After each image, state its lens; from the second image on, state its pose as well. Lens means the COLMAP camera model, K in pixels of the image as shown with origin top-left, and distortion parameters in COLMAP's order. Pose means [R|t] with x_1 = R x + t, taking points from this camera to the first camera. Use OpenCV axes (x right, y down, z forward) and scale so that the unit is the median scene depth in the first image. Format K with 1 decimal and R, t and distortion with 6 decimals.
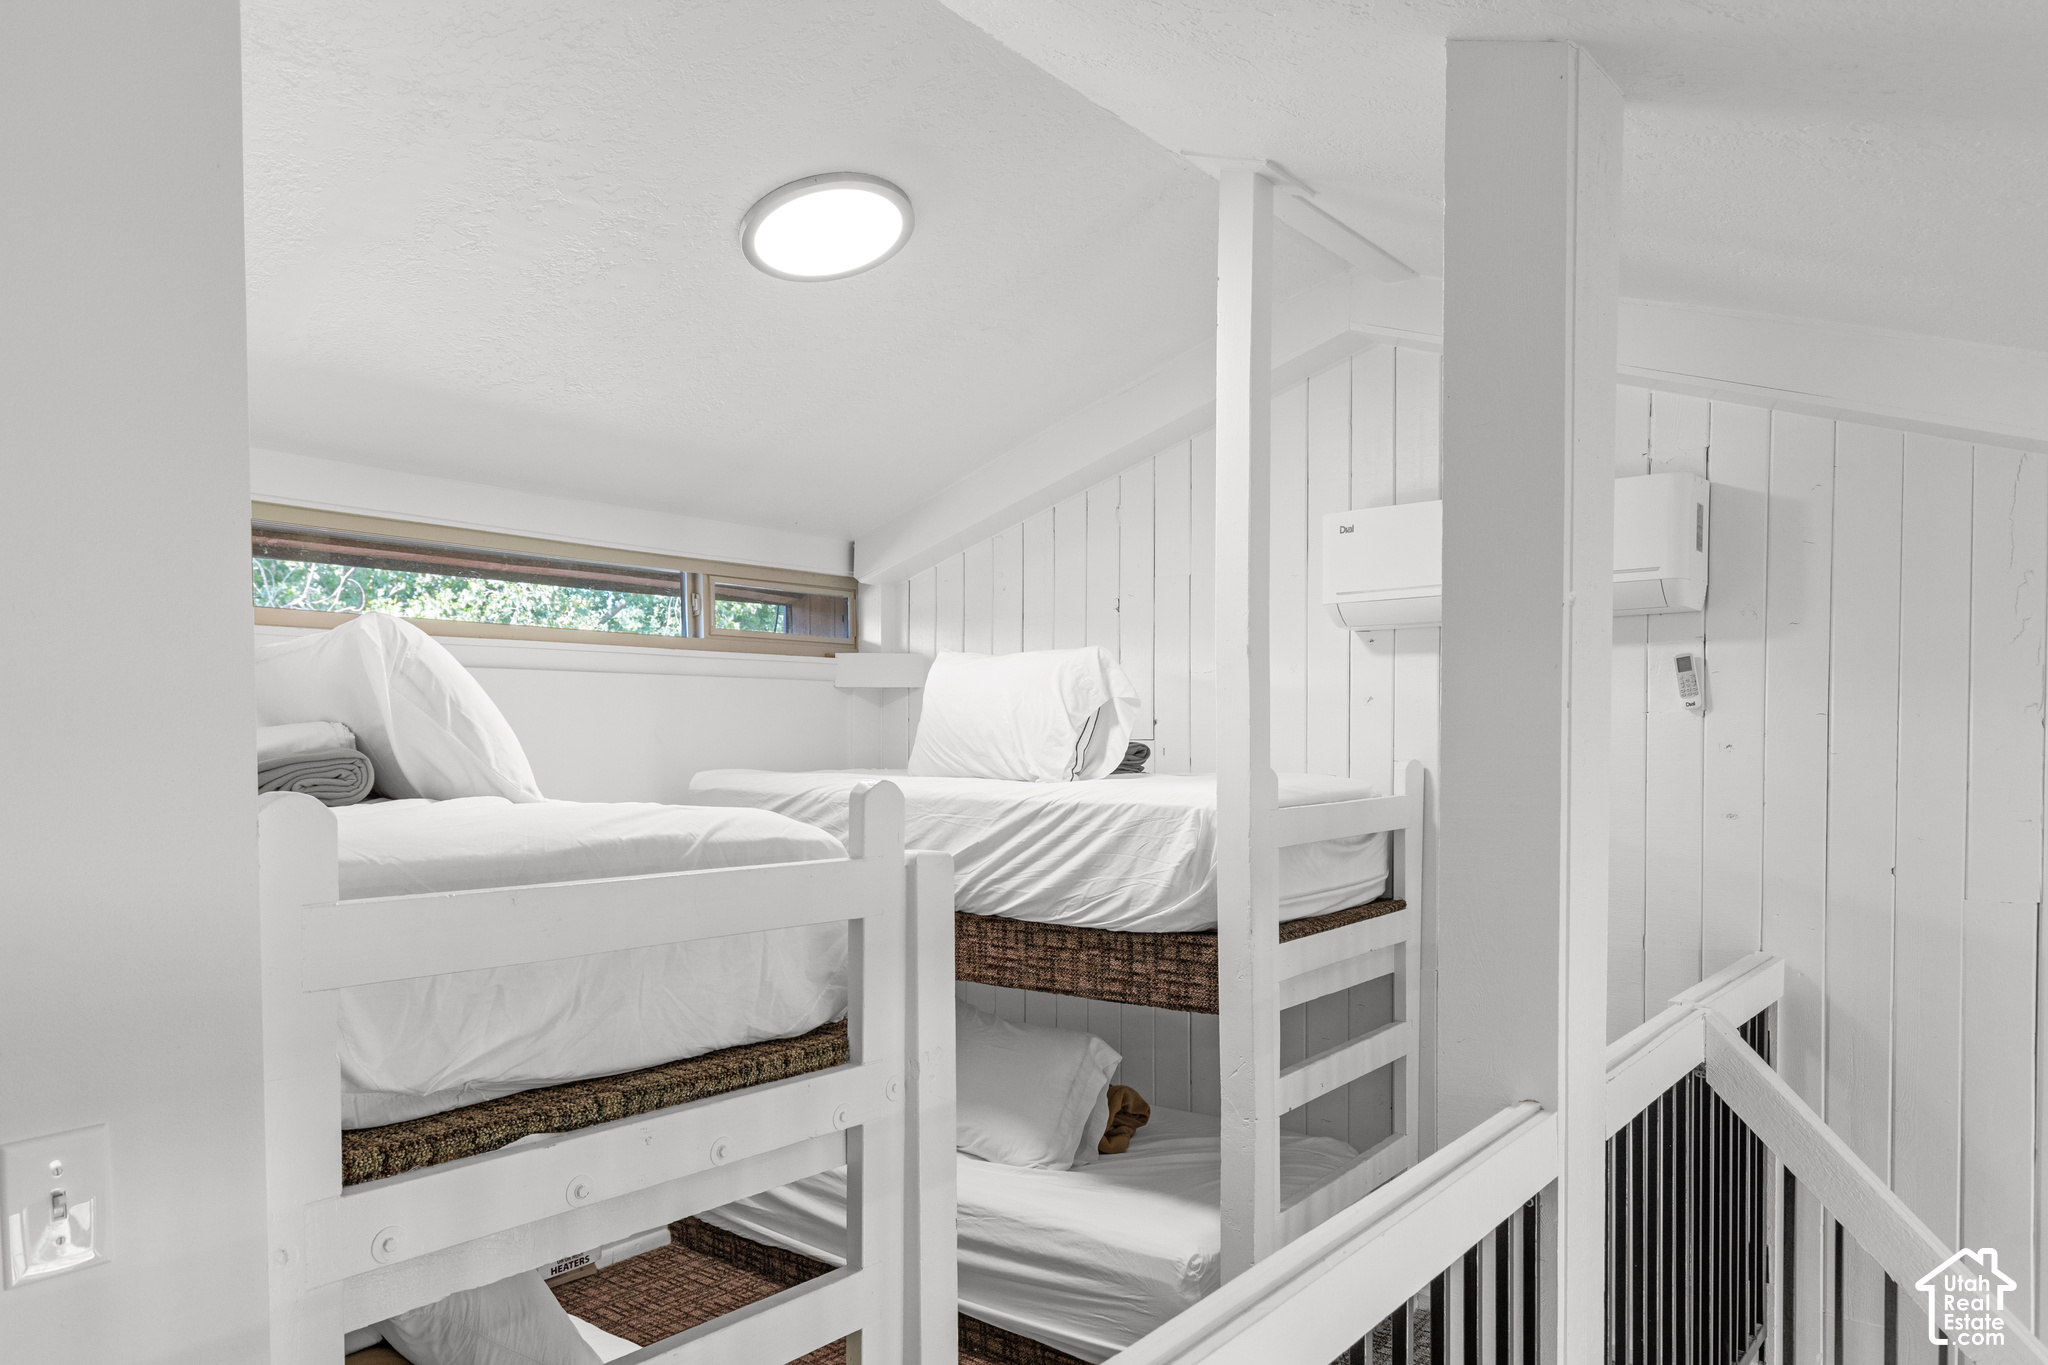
lens RADIAL K [[1361.3, 0, 1026.2], [0, 1361.3, 792.0], [0, 0, 1]] dist [0.007694, 0.000494]
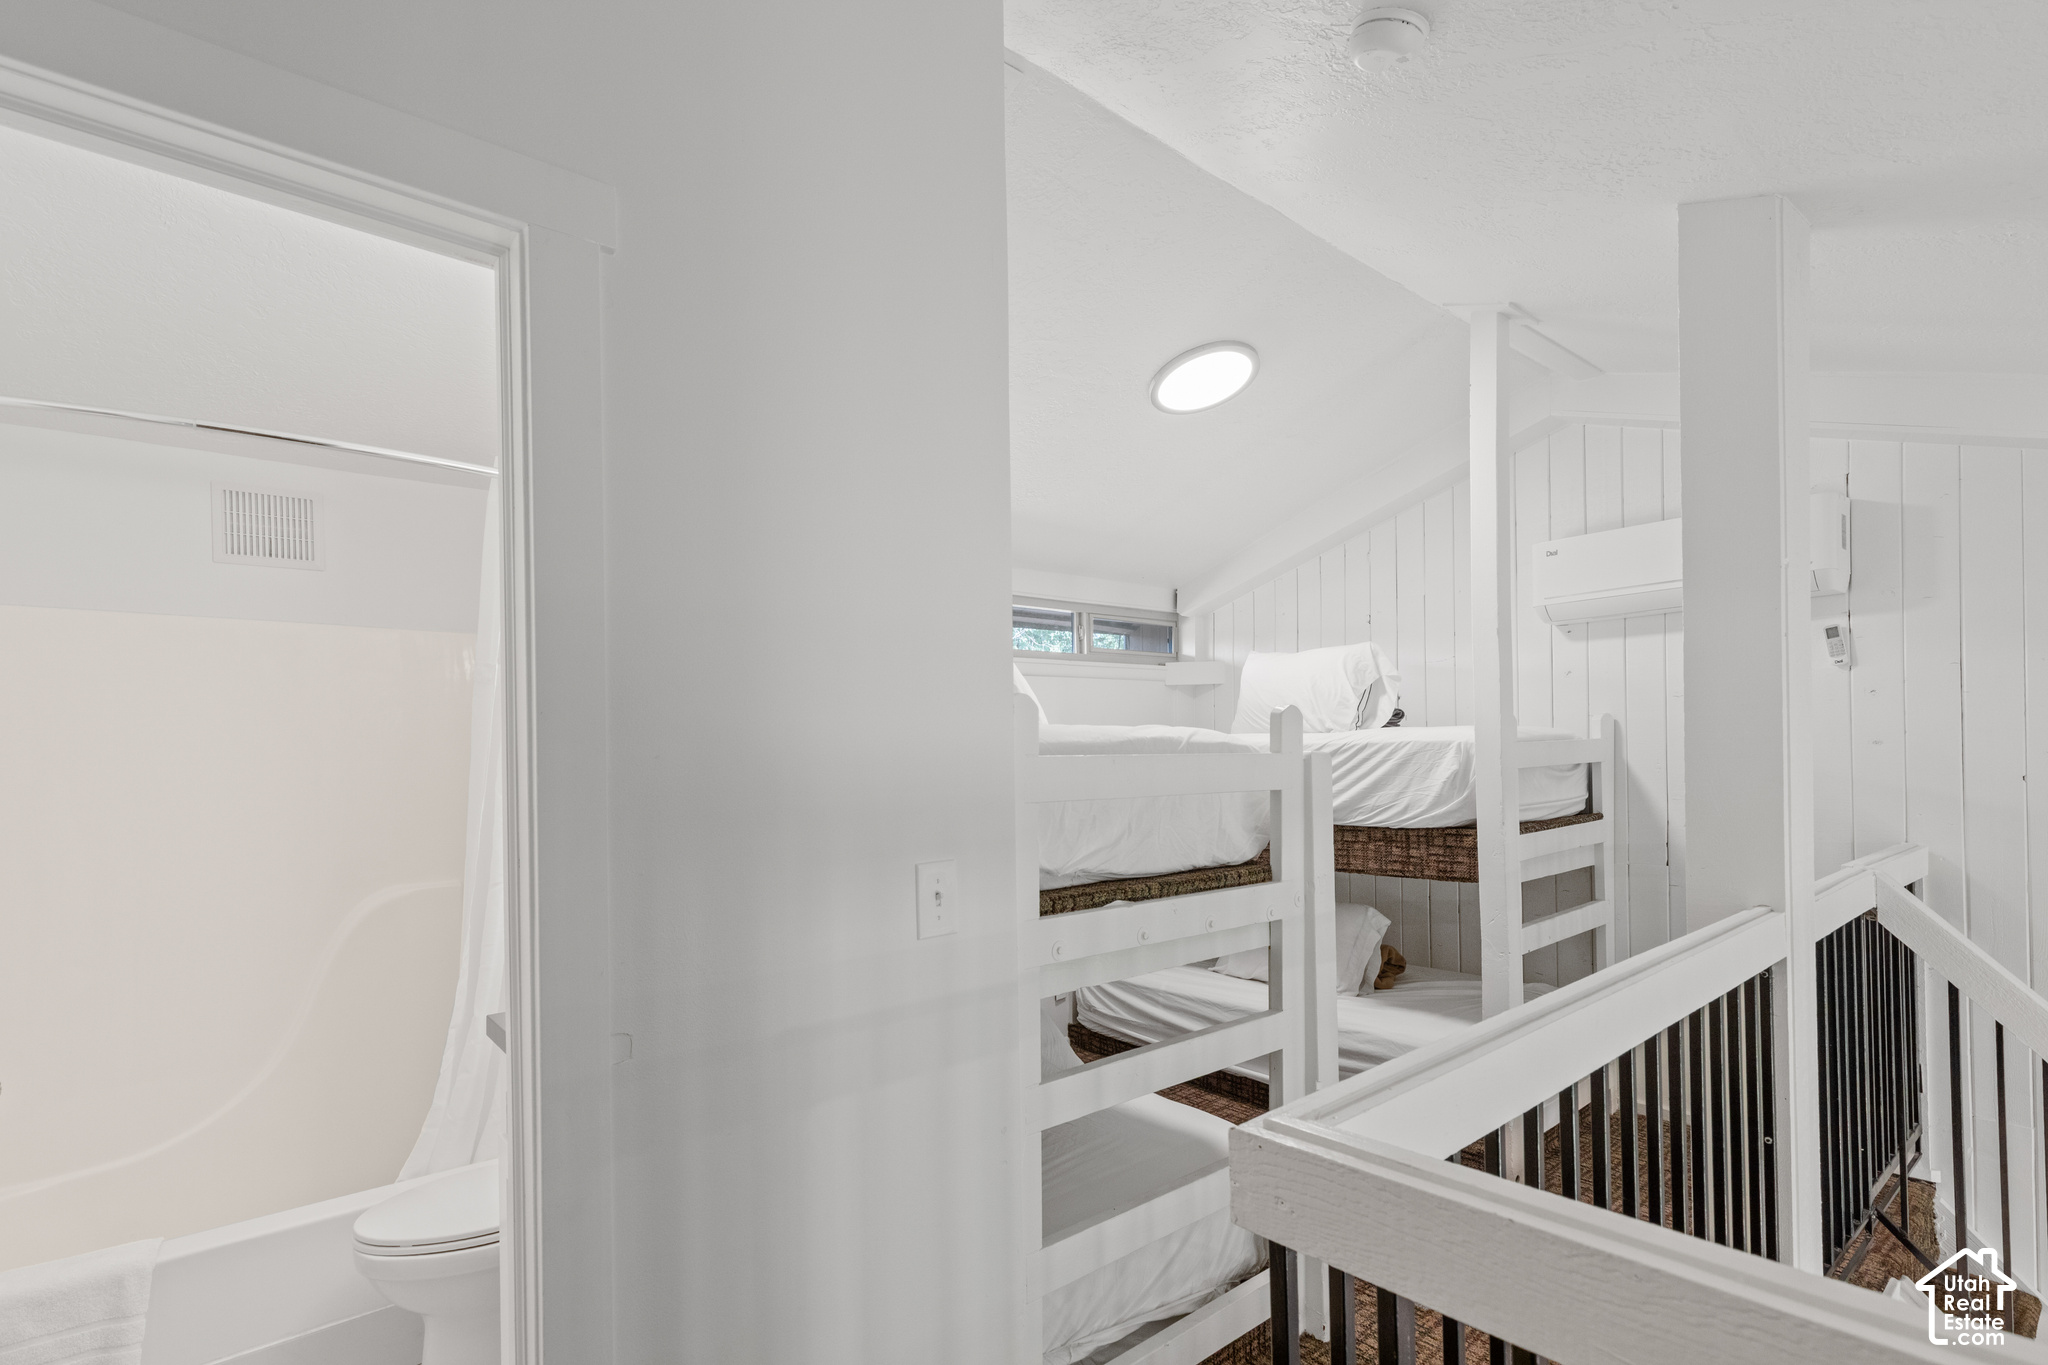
lens RADIAL K [[959.6, 0, 1028.0], [0, 959.6, 758.8], [0, 0, 1]] dist [0.006925, 0.000096]
pose [[0.978953, -0.016014, -0.203457, -0.113819], [0.009986, 0.999481, -0.030620, 0.054838], [0.203842, 0.027943, 0.978605, -0.109131]]
